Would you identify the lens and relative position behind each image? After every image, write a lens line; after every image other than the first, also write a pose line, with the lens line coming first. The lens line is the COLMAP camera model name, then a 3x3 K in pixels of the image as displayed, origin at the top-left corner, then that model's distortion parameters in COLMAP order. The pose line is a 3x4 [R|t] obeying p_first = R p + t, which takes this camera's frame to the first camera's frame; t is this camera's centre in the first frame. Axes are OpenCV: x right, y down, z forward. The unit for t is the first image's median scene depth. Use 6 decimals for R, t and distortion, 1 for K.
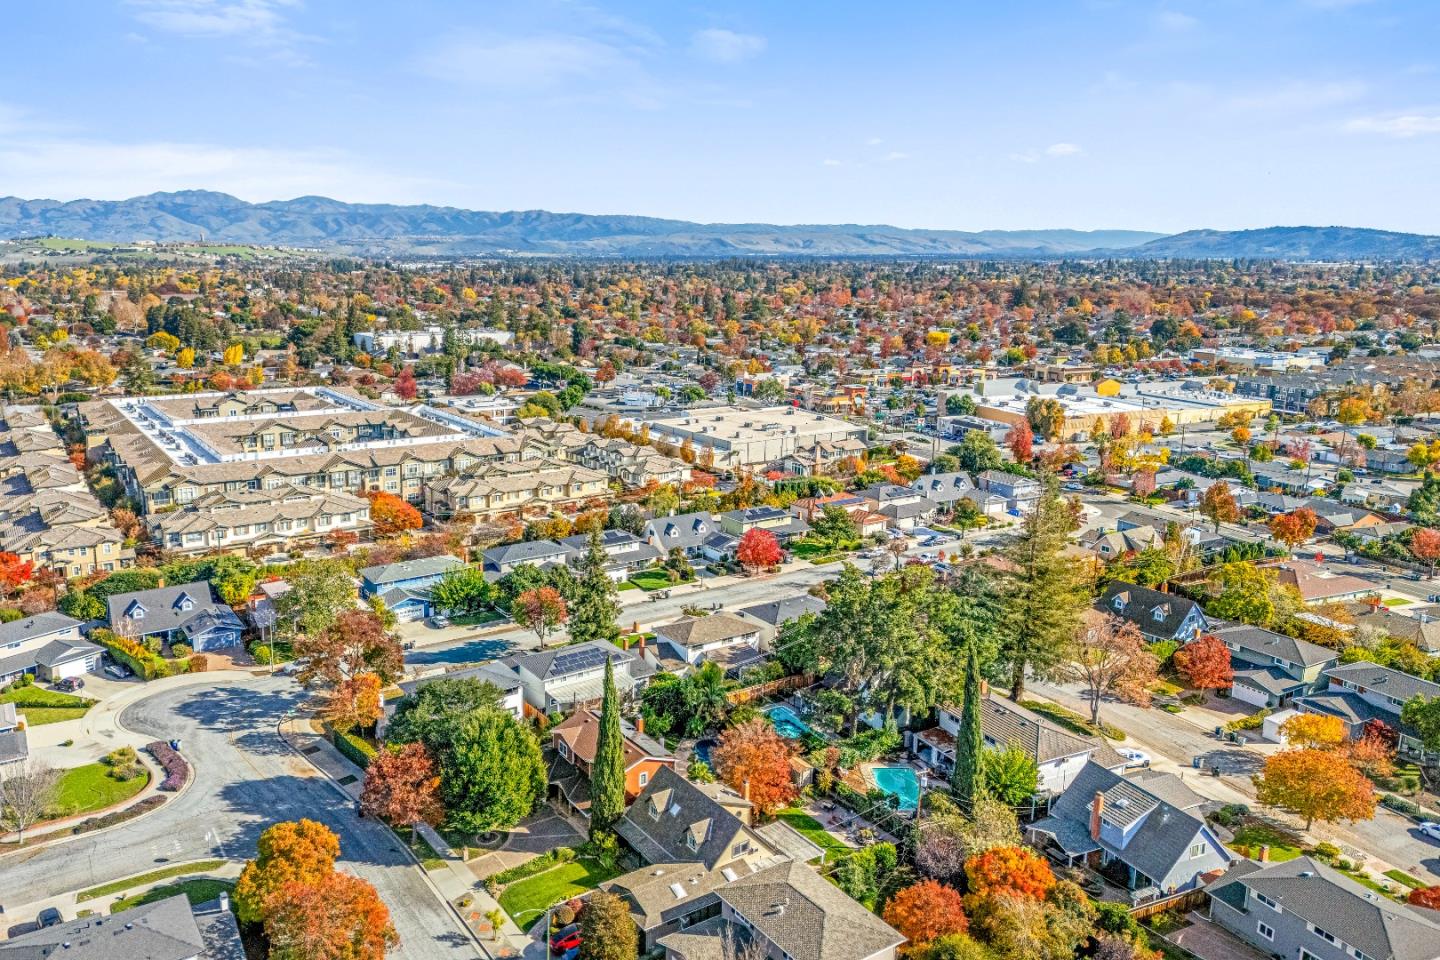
lens RADIAL K [[1070.7, 0, 715.3], [0, 1070.7, 463.2], [0, 0, 1]] dist [0.108066, -0.125158]
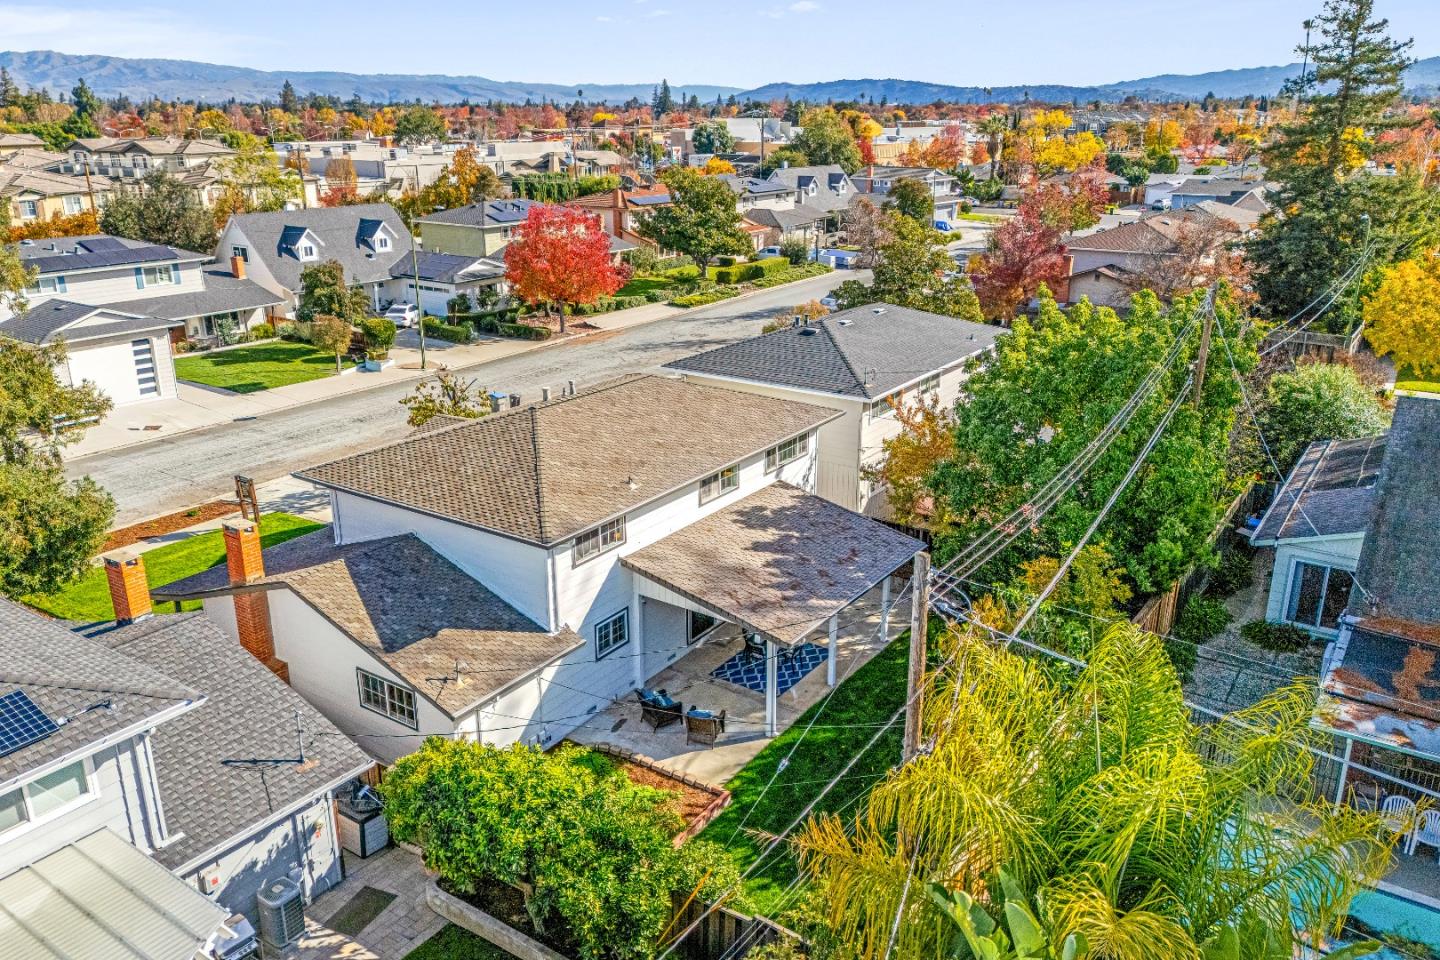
lens RADIAL K [[1070.7, 0, 715.3], [0, 1070.7, 463.2], [0, 0, 1]] dist [0.108066, -0.125158]
pose [[0.936158, -0.124396, 0.328837, -0.052332], [0.083798, 0.987306, 0.134925, 0.131629], [-0.341447, -0.098755, 0.934698, 0.797303]]
